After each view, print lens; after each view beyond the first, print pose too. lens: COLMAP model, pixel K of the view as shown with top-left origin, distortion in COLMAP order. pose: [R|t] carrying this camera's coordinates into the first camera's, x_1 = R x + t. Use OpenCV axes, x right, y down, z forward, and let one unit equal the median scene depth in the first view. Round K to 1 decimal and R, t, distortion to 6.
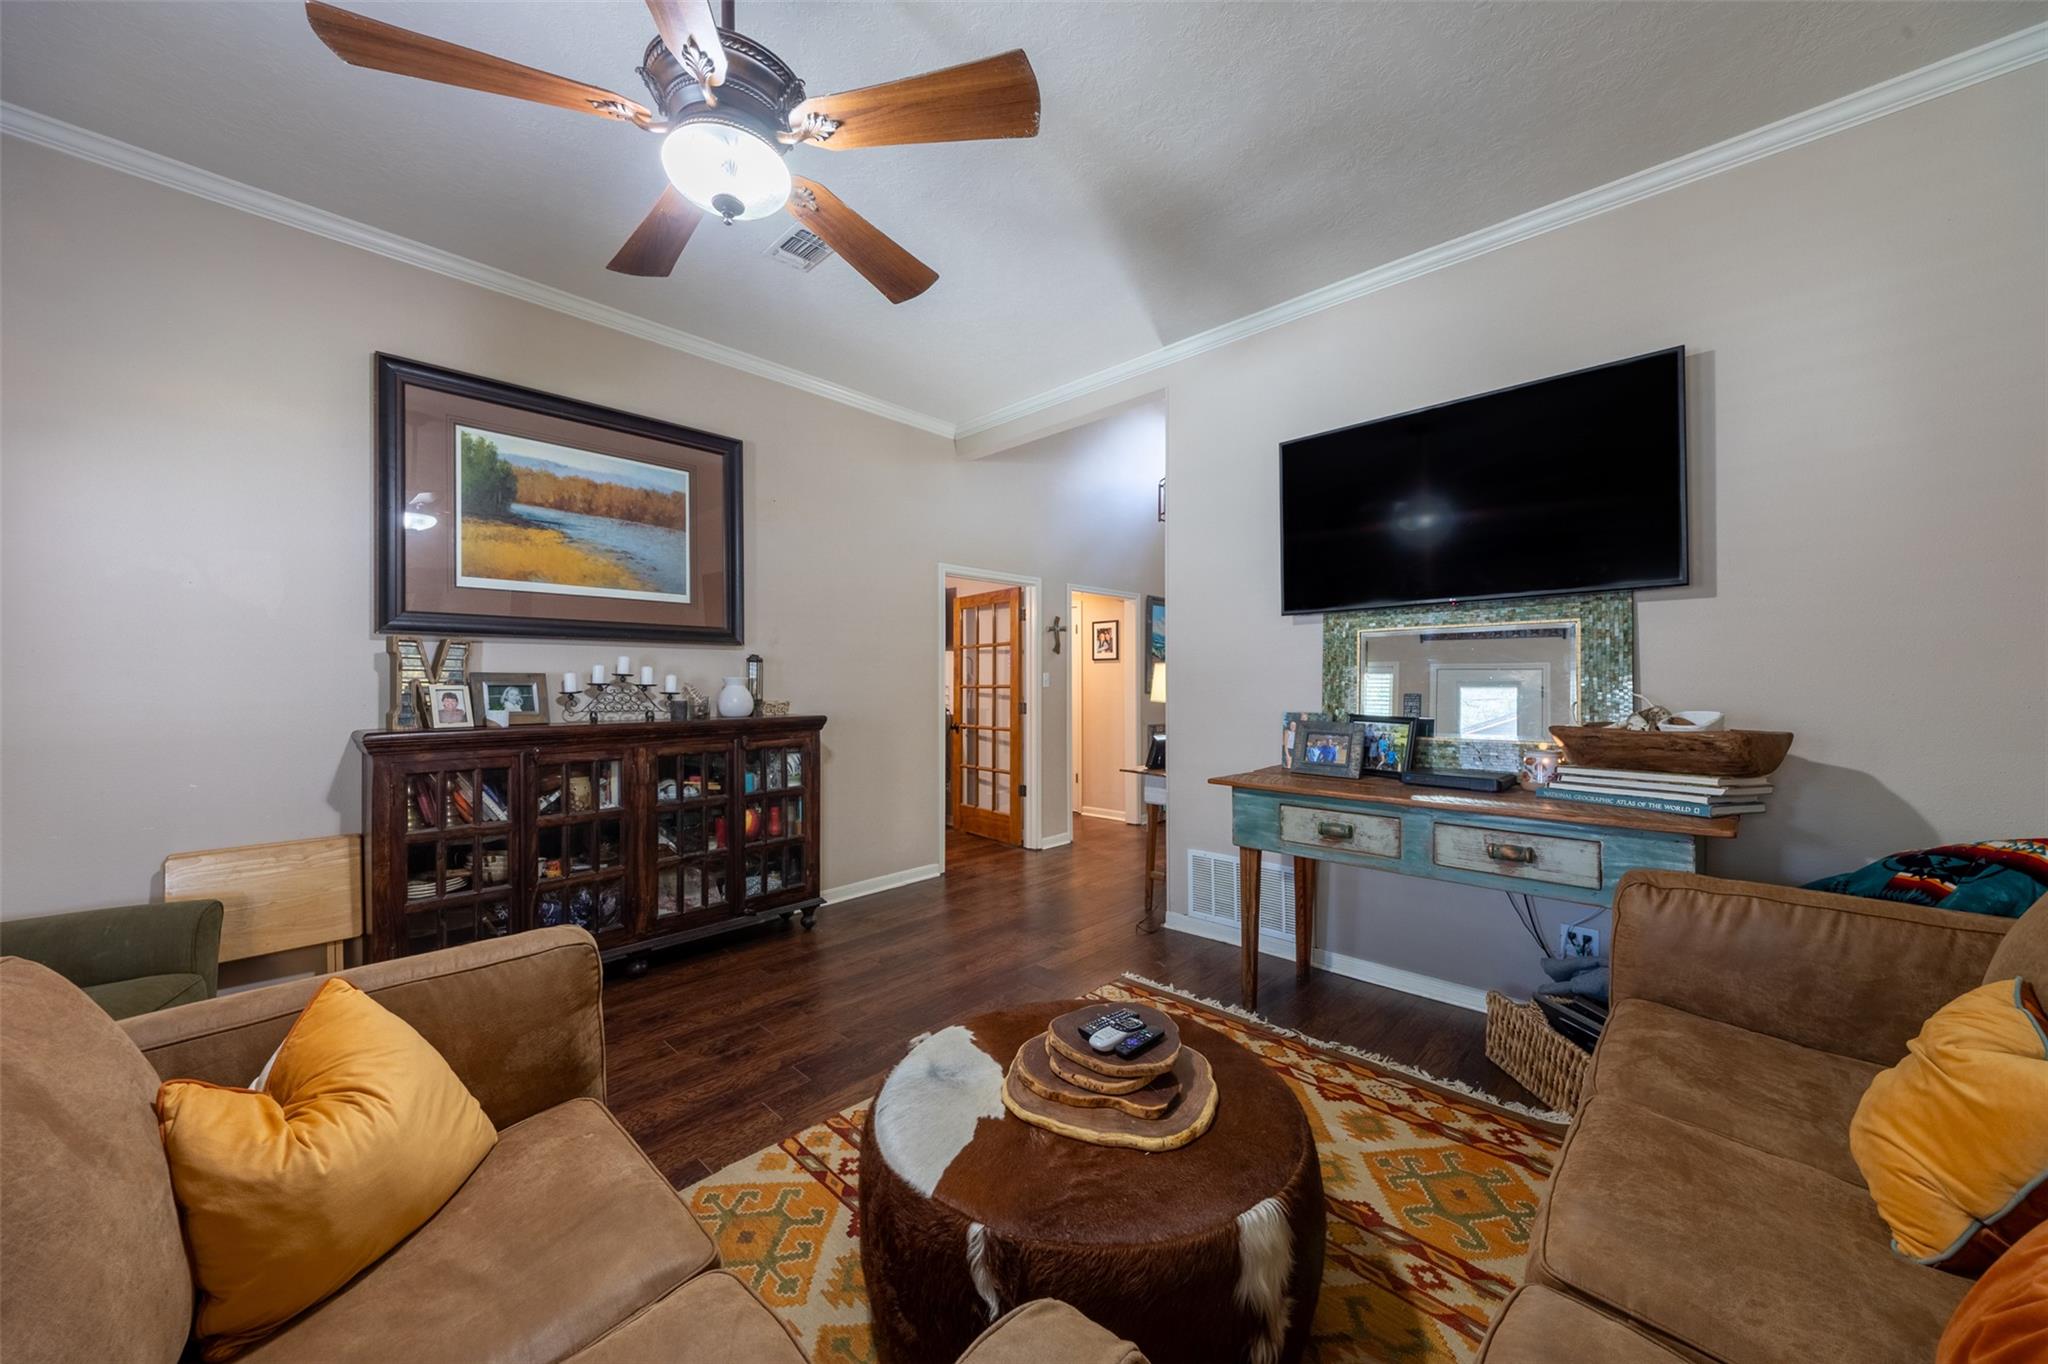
lens RADIAL K [[734.8, 0, 1024.0], [0, 734.8, 682.0], [0, 0, 1]] dist [-0.000650, -0.000058]
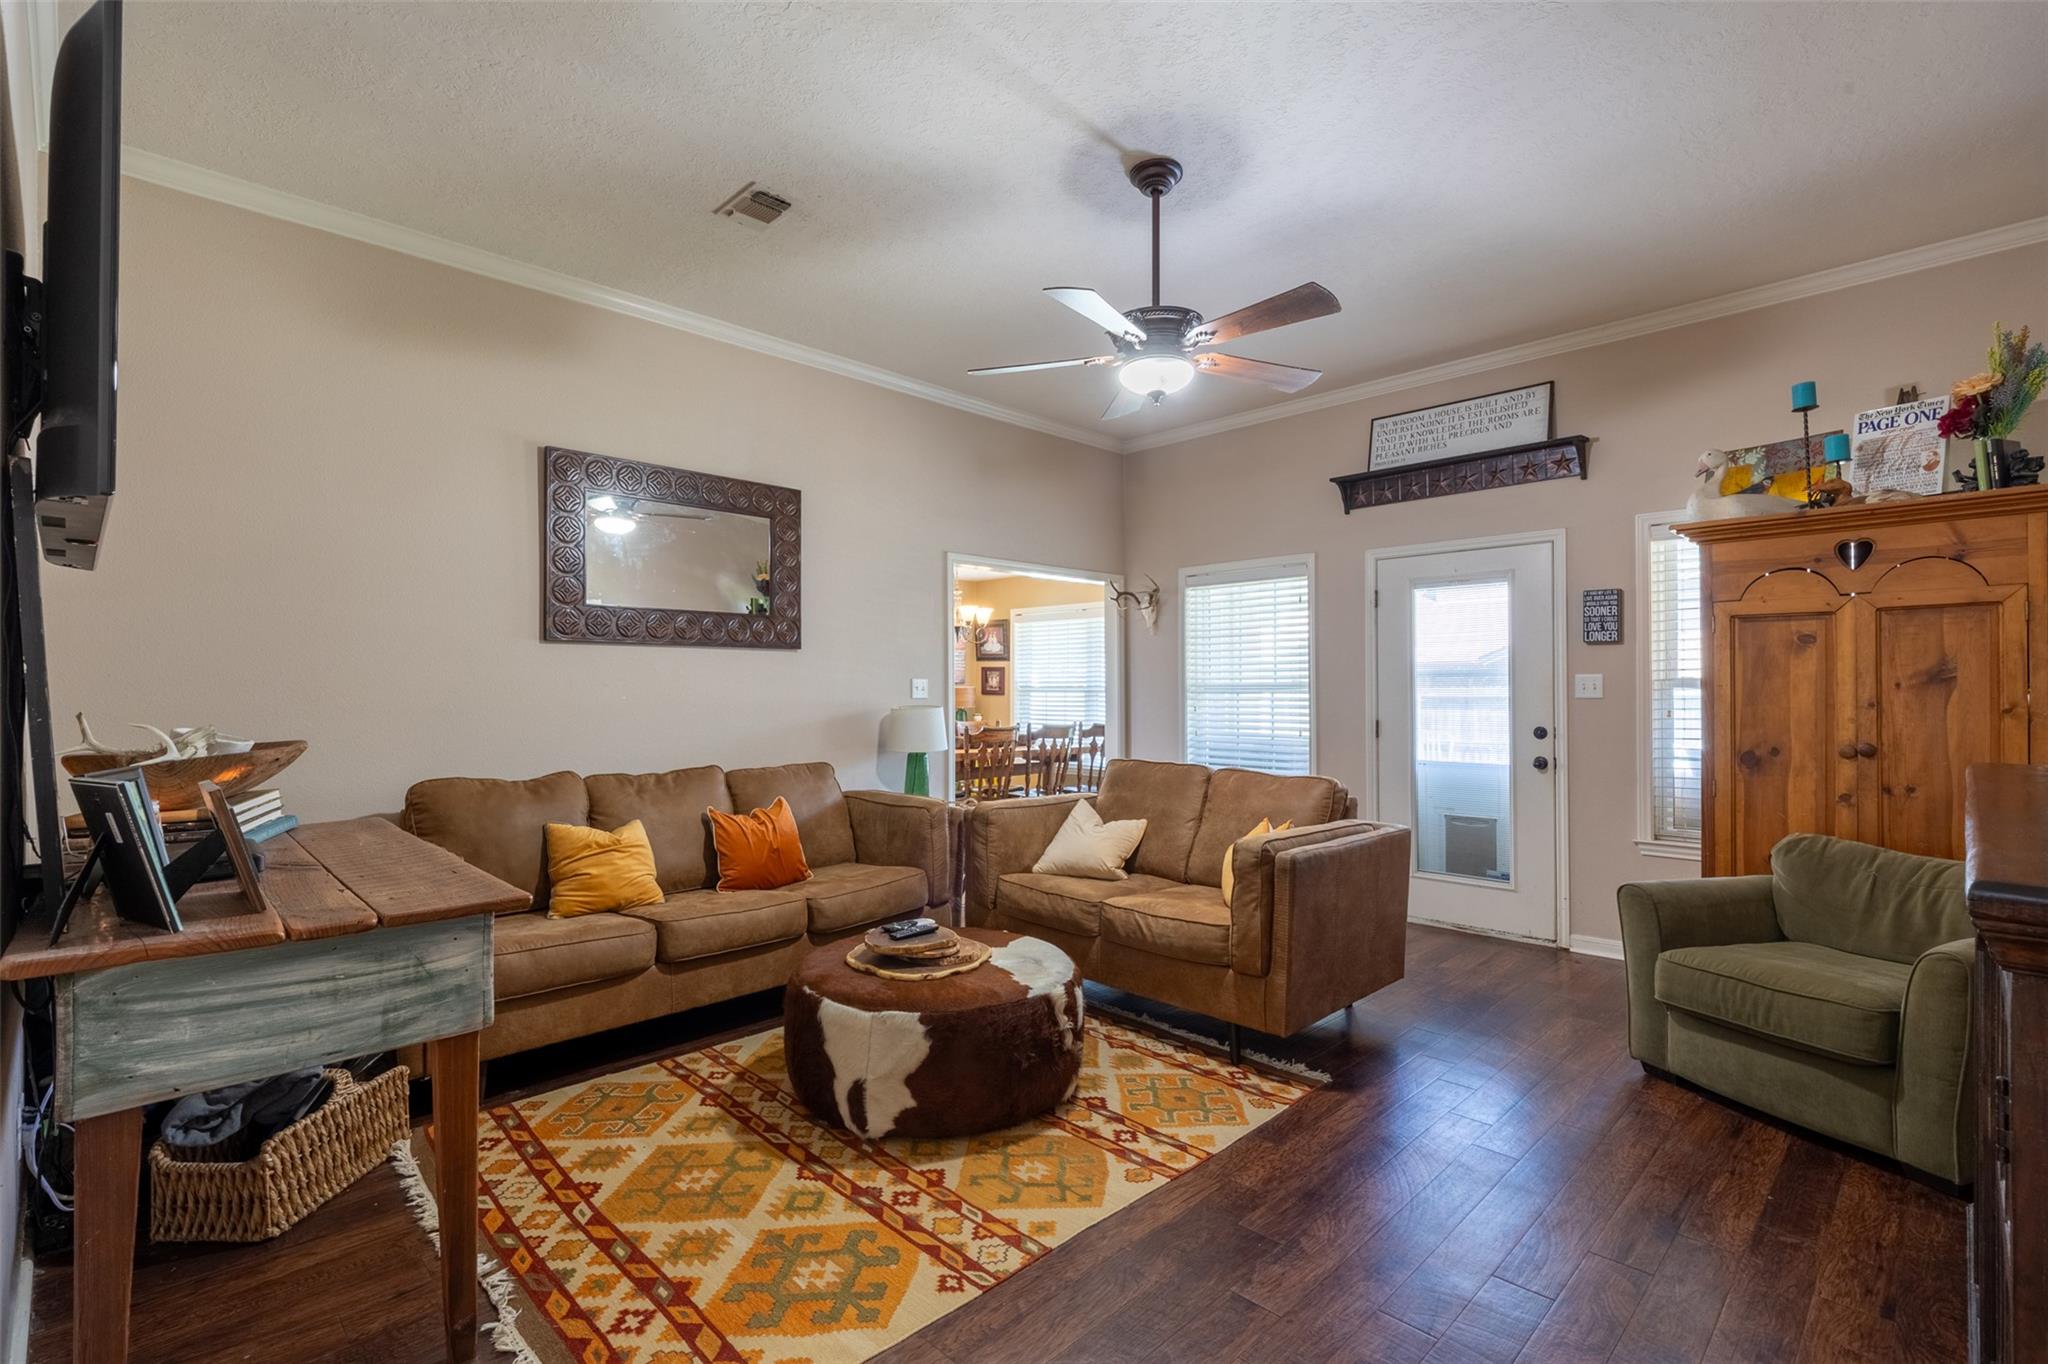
lens RADIAL K [[929.8, 0, 1024.0], [0, 929.8, 682.0], [0, 0, 1]] dist [0.013451, -0.000062]
pose [[-0.999433, 0.008096, 0.032673, -0.112472], [0.007902, 0.999950, -0.006055, -0.000901], [-0.032721, -0.005794, -0.999448, 2.001483]]
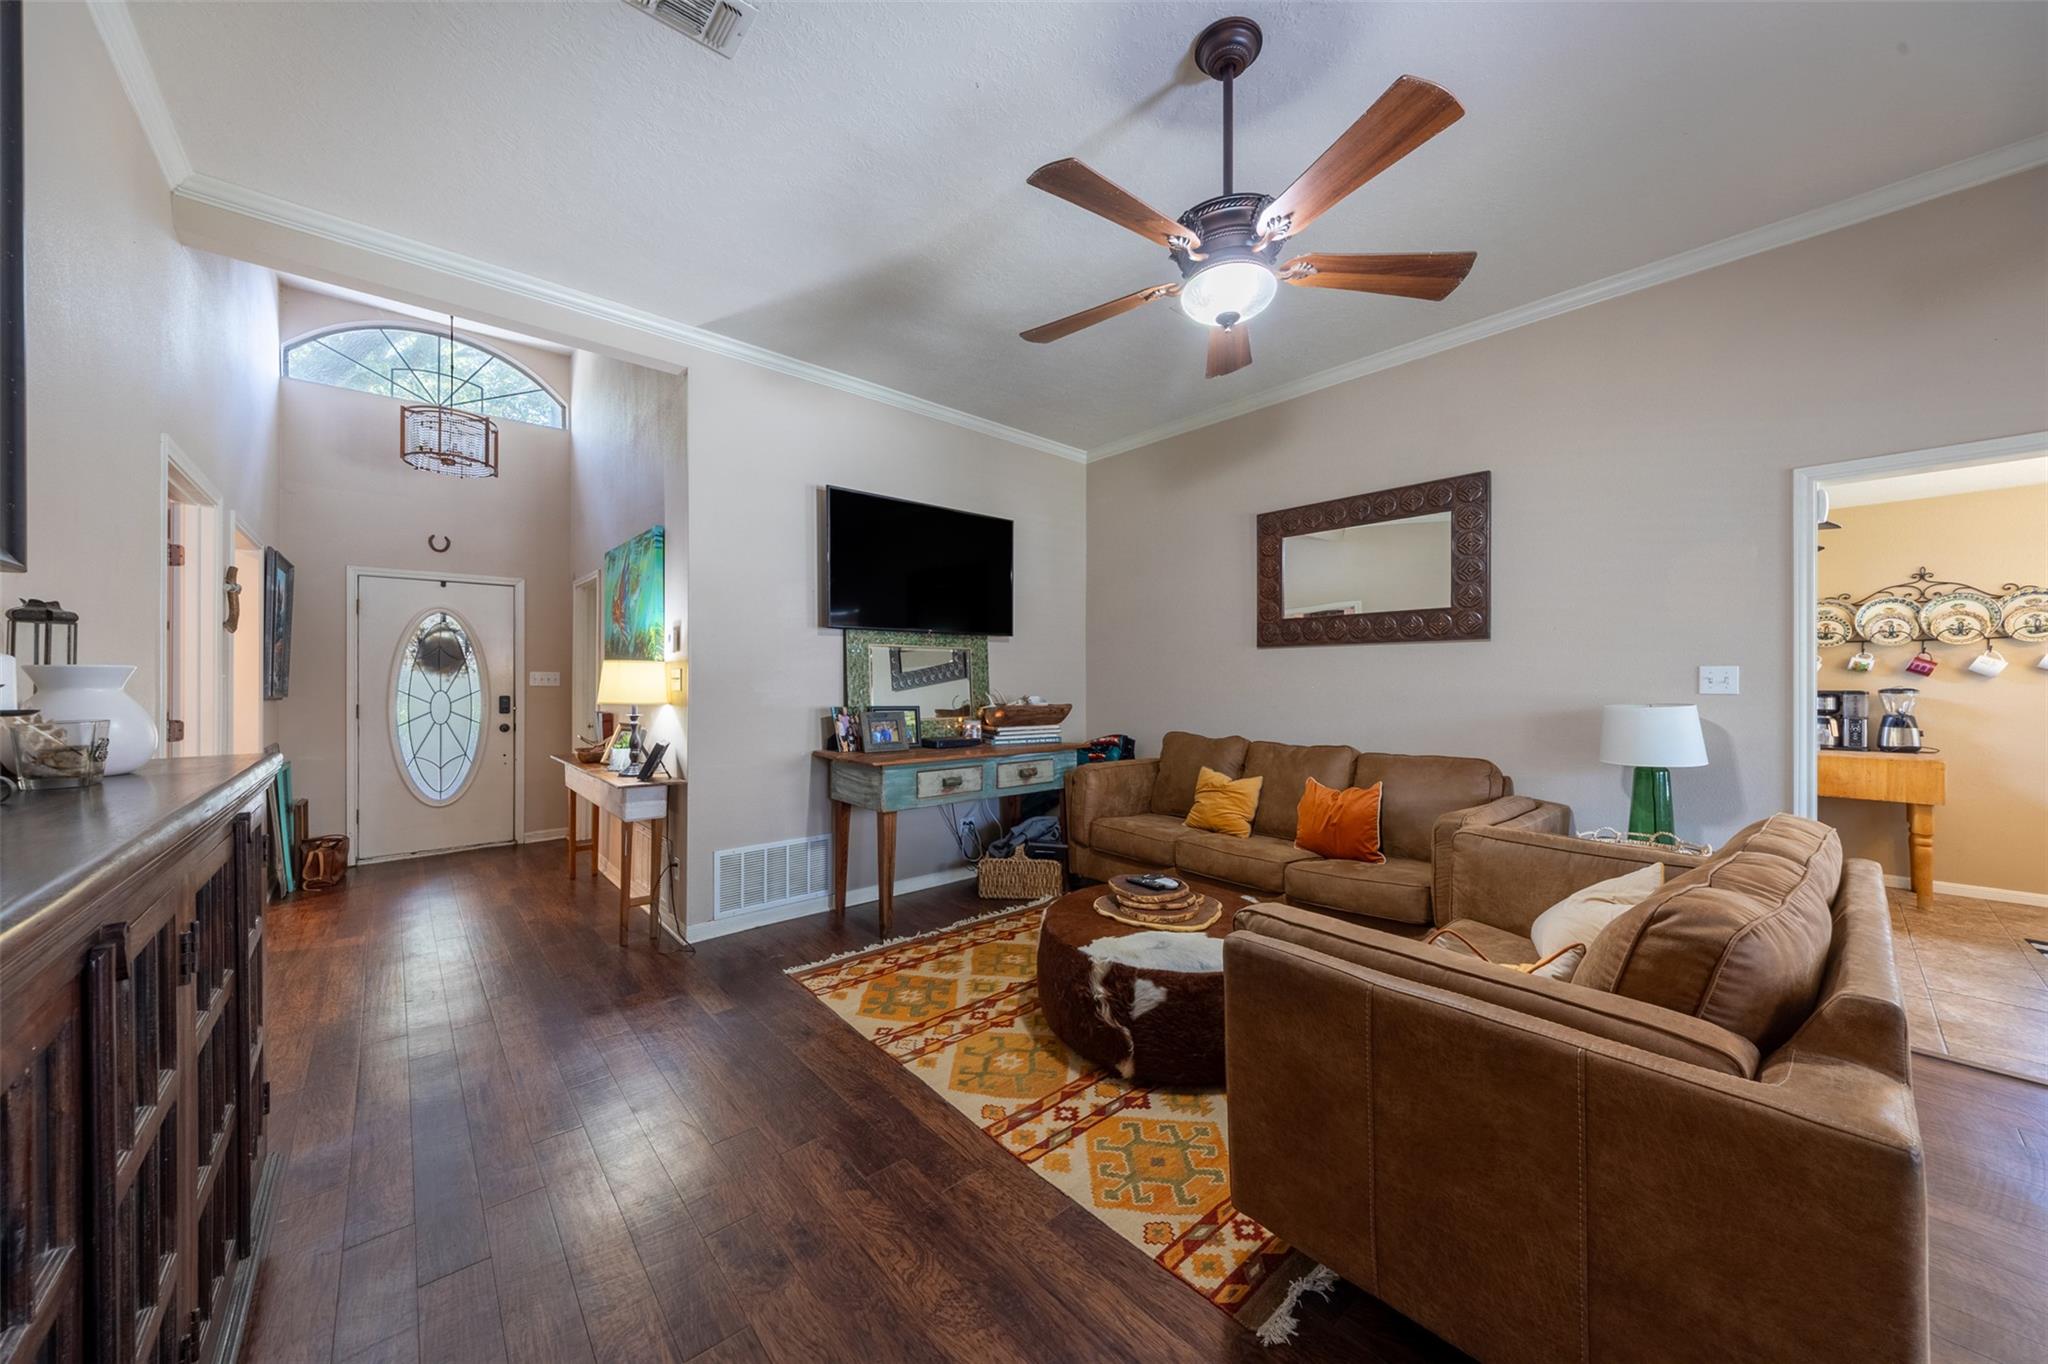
lens RADIAL K [[705.9, 0, 1024.0], [0, 705.9, 682.0], [0, 0, 1]] dist [0.001048, 0.000280]
pose [[0.081983, 0.002712, 0.996630, -1.103787], [0.001087, 0.999995, -0.002811, 0.004293], [-0.996633, 0.001313, 0.081979, 0.820380]]
